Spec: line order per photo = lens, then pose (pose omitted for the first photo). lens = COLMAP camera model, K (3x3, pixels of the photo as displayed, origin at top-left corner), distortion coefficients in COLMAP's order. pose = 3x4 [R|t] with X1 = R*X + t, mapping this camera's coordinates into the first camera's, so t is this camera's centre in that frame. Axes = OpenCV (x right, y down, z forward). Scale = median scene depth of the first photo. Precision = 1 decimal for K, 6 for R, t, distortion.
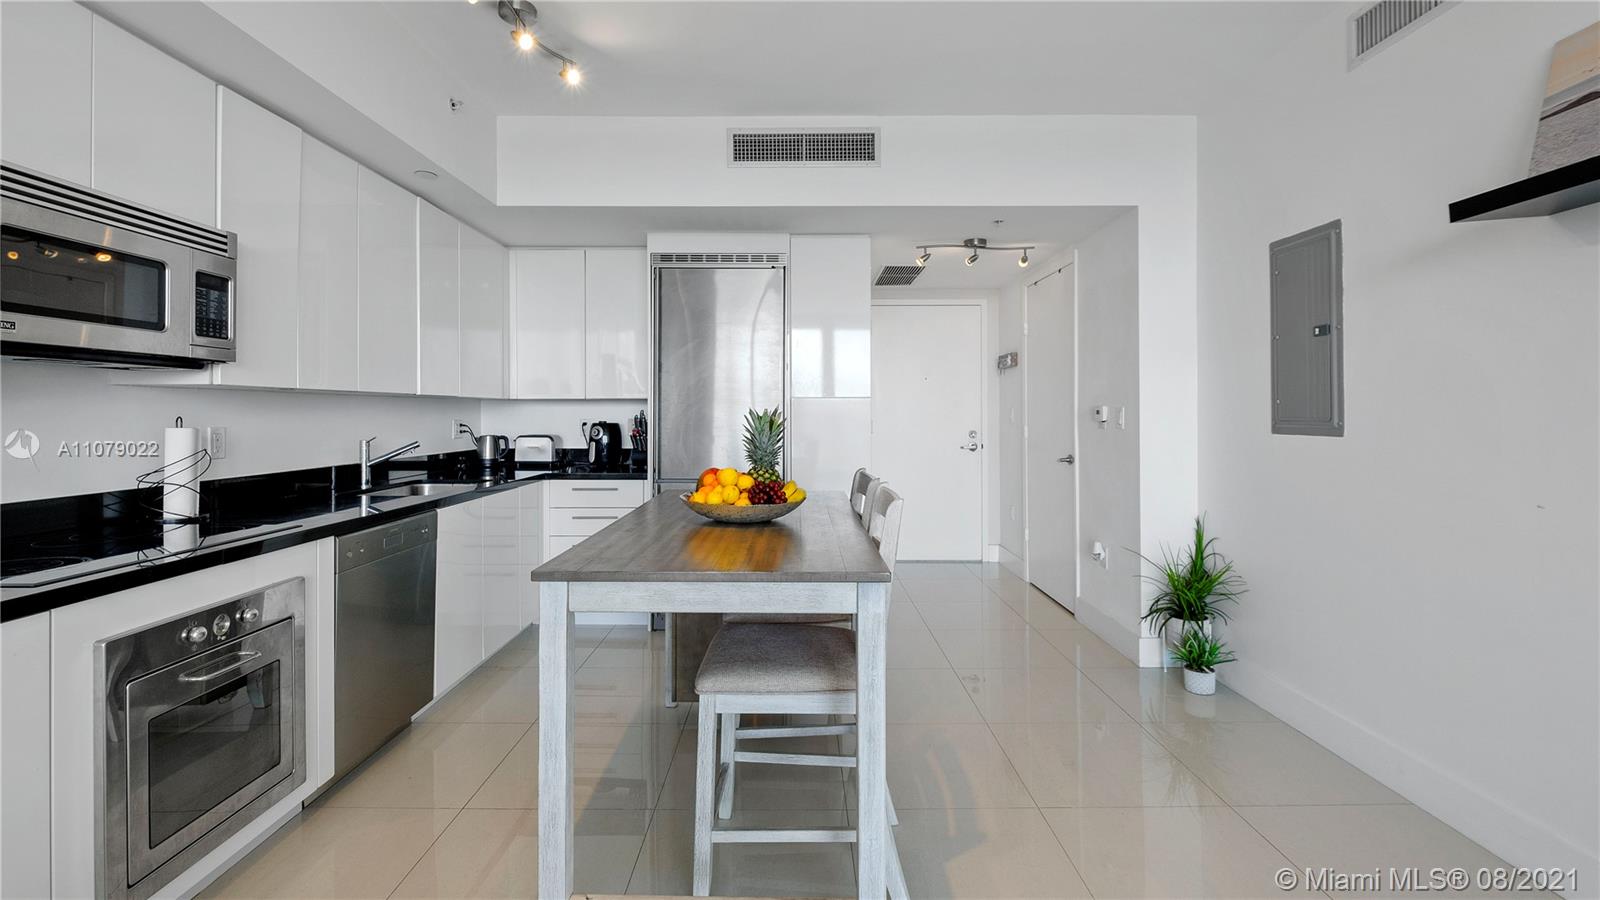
lens RADIAL K [[707.5, 0, 800.0], [0, 707.5, 408.3], [0, 0, 1]] dist [0.002661, -0.005439]
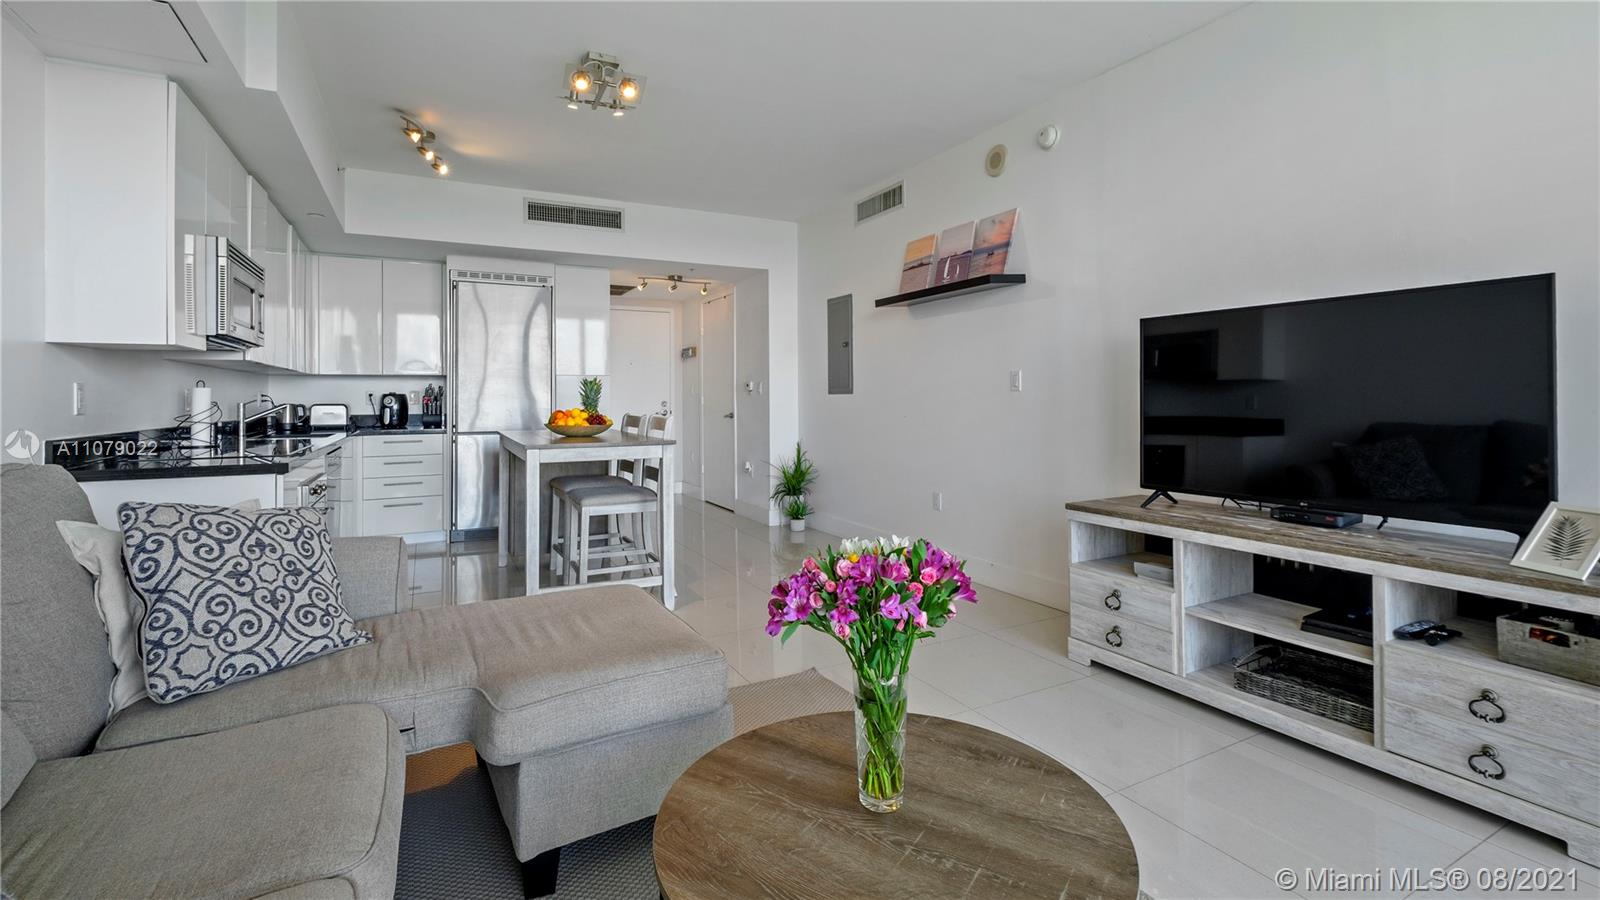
lens RADIAL K [[707.5, 0, 793.8], [0, 707.5, 389.3], [0, 0, 1]] dist [0.002661, -0.005439]
pose [[0.891638, 0.001122, 0.452748, -0.273483], [0.001584, 0.999983, -0.005598, 0.026780], [-0.452746, 0.005709, 0.891621, -0.619016]]
